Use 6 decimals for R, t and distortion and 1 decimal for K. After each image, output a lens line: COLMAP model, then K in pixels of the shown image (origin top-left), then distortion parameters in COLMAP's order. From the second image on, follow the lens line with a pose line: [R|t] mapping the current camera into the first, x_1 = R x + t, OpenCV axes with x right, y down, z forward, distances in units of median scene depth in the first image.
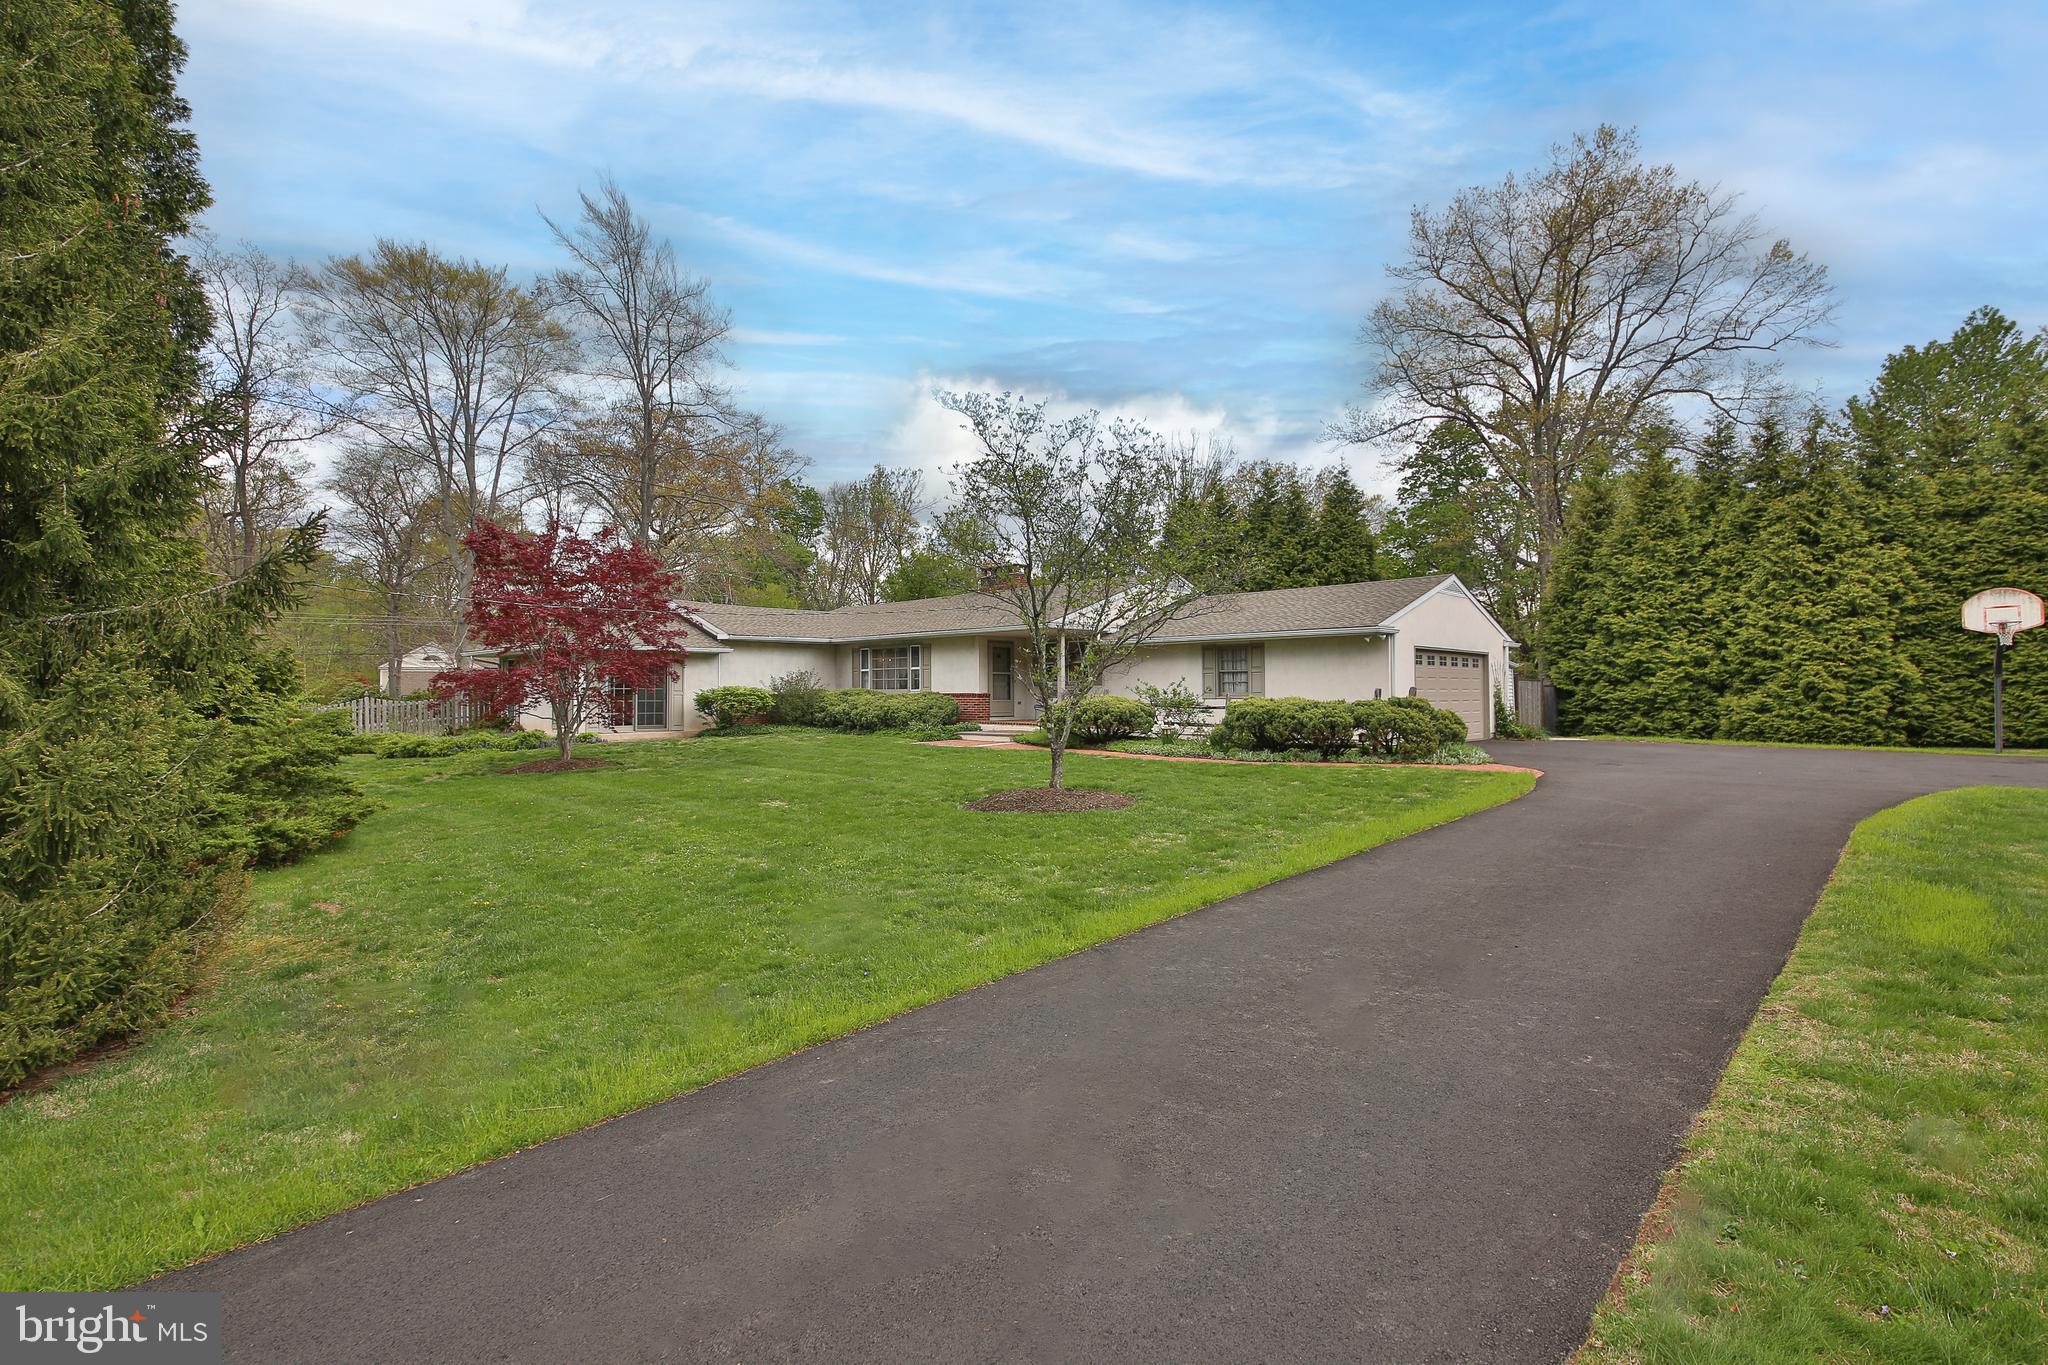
lens RADIAL K [[950.6, 0, 1003.0], [0, 950.6, 675.6], [0, 0, 1]] dist [-0.007330, -0.003752]
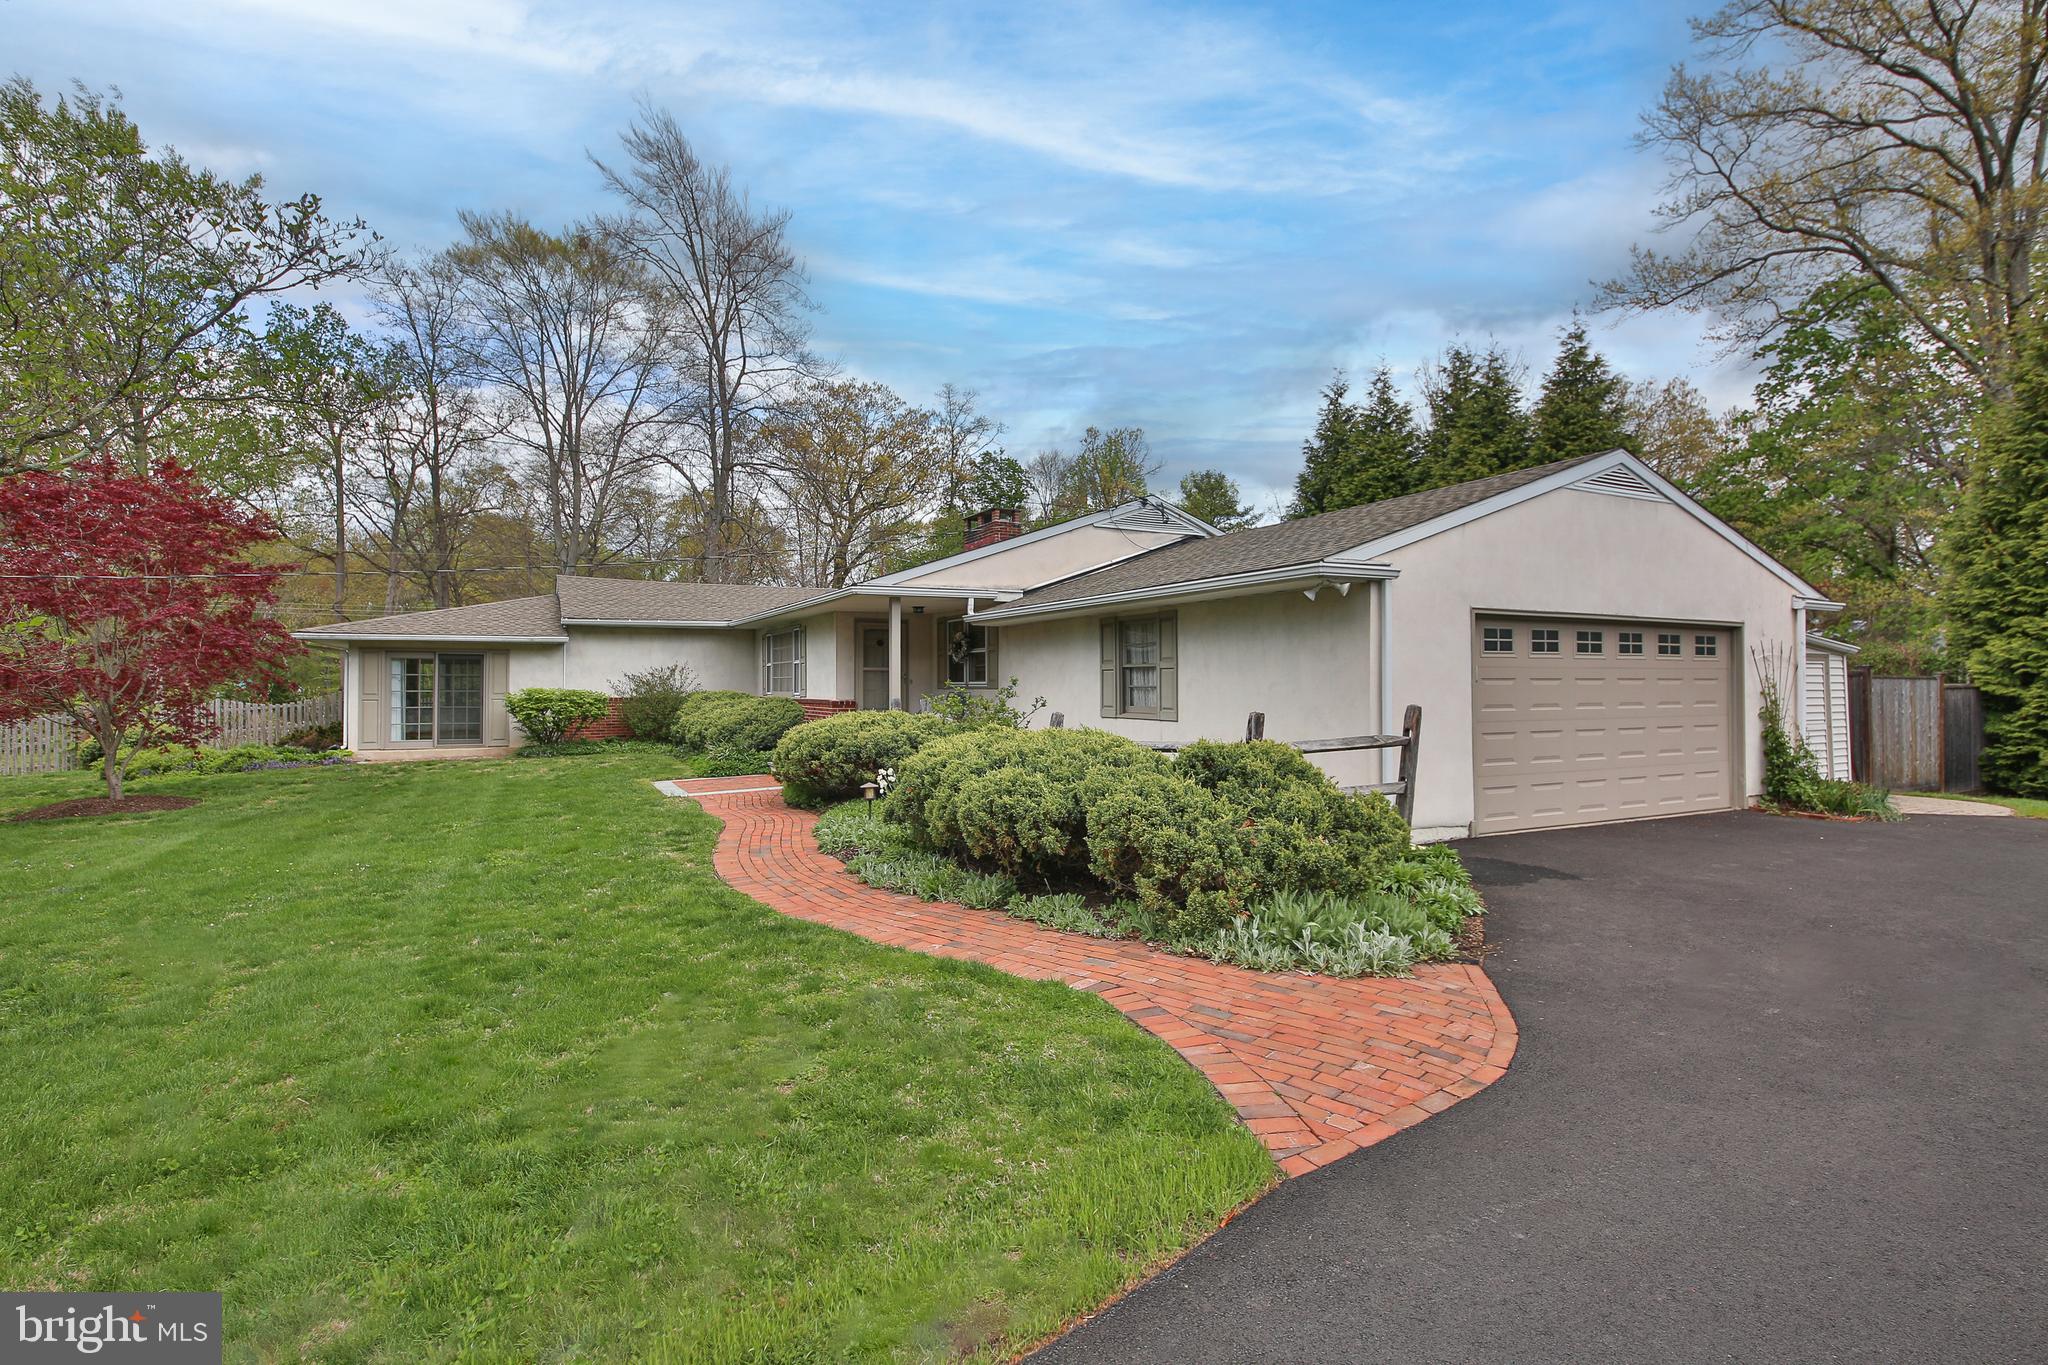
lens RADIAL K [[950.6, 0, 1041.3], [0, 950.6, 681.9], [0, 0, 1]] dist [-0.007330, -0.003752]
pose [[0.949665, 0.000521, -0.313268, 0.278984], [0.005876, 0.999793, 0.019476, -0.005340], [0.313214, -0.020336, 0.949465, 0.384341]]
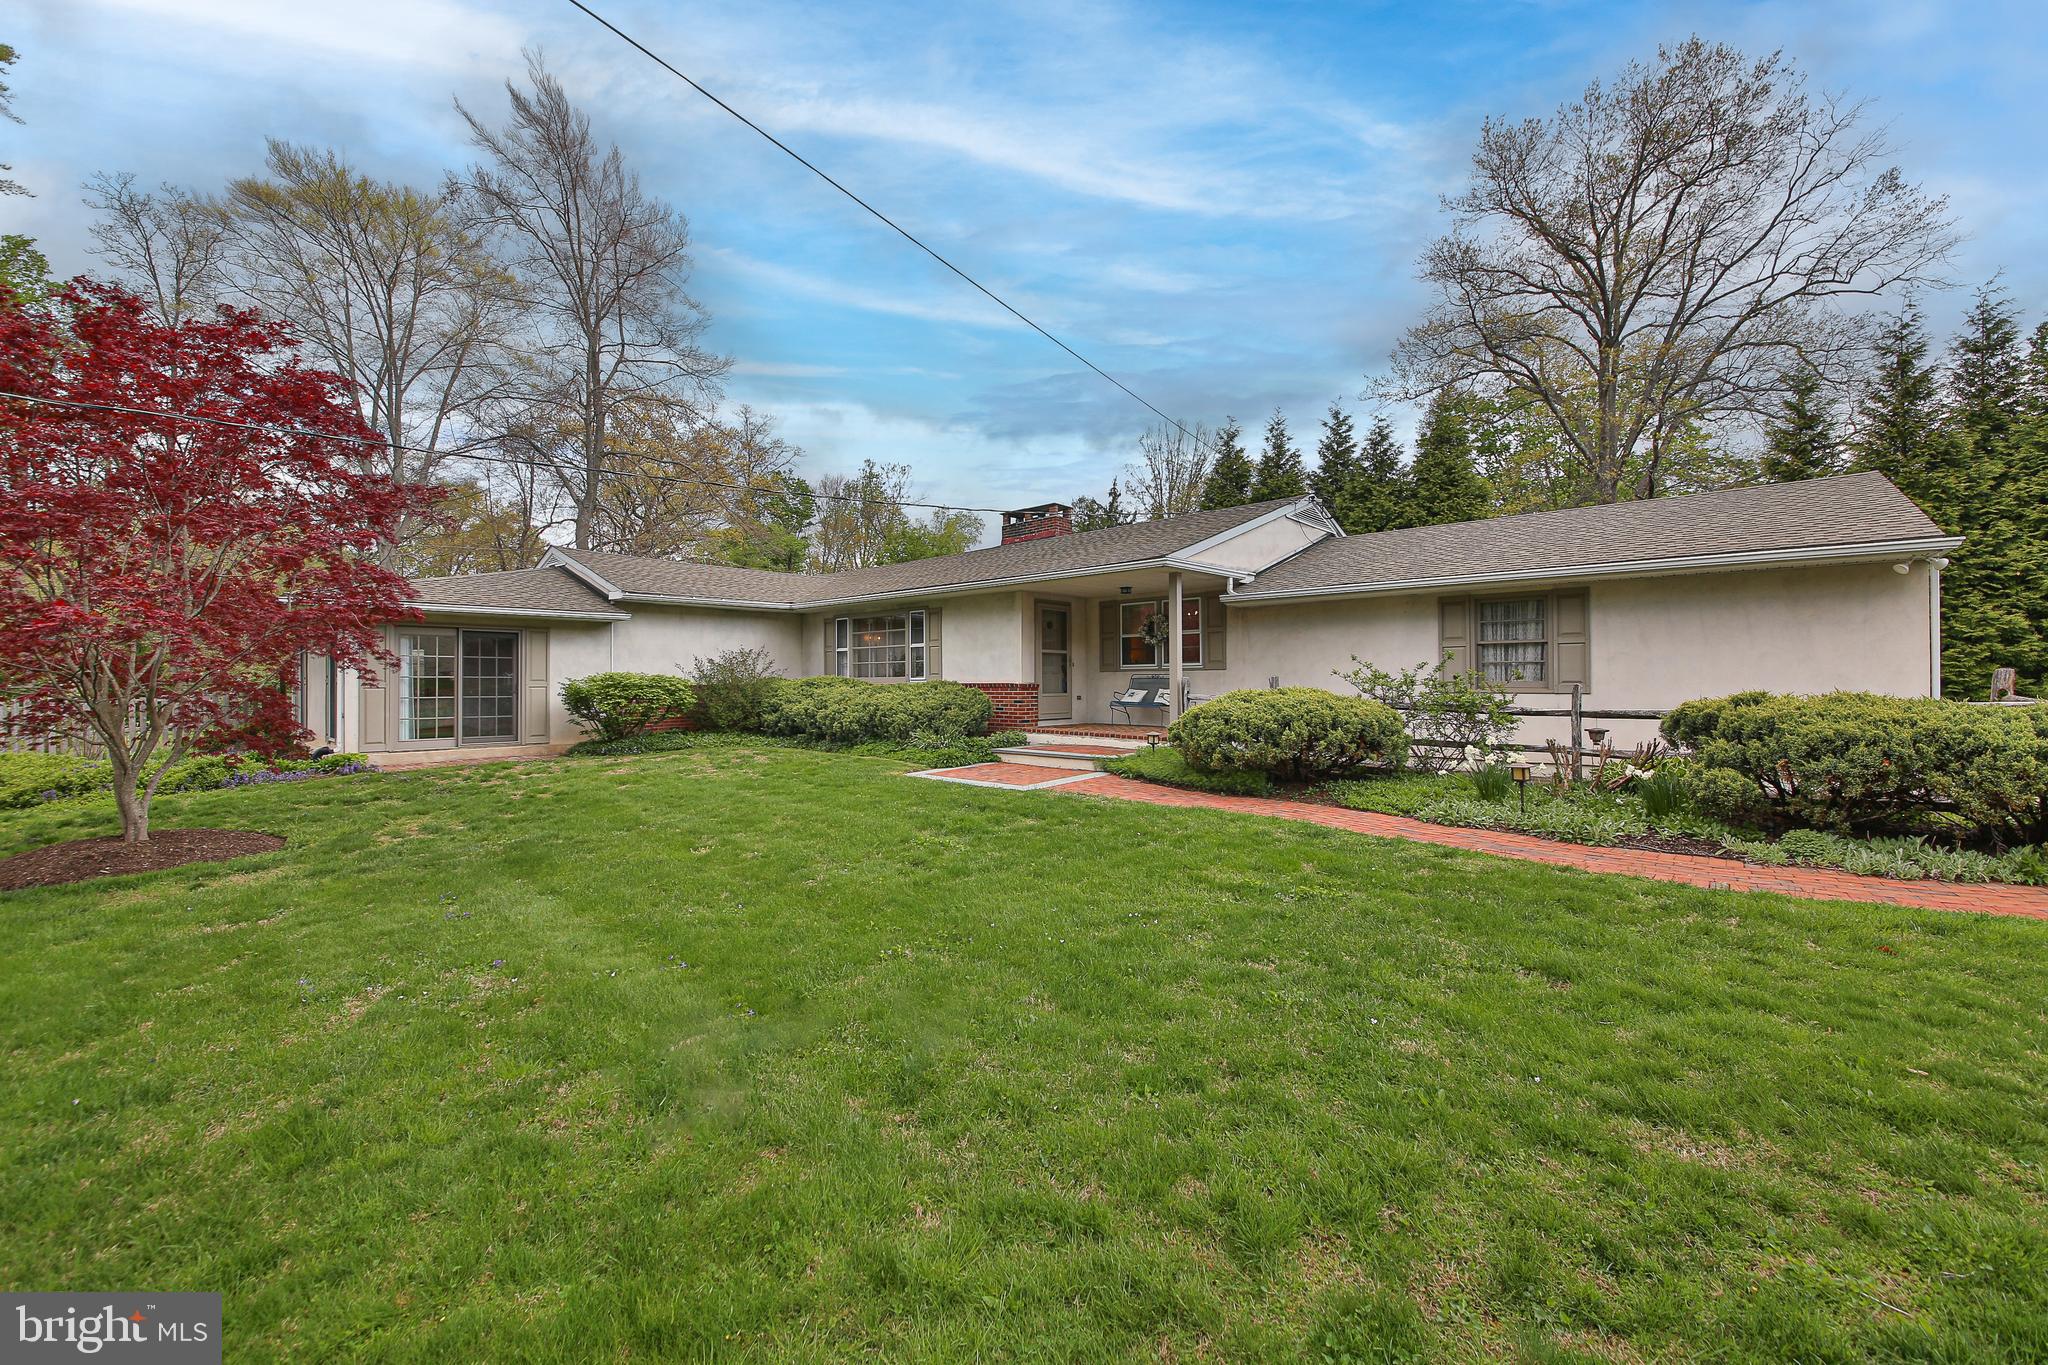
lens RADIAL K [[773.9, 0, 996.8], [0, 773.9, 682.3], [0, 0, 1]] dist [-0.022463, -0.000562]
pose [[0.999548, -0.003020, 0.029901, -0.051550], [0.002401, 0.999783, 0.020716, 0.006639], [-0.029957, -0.020635, 0.999338, 0.446985]]
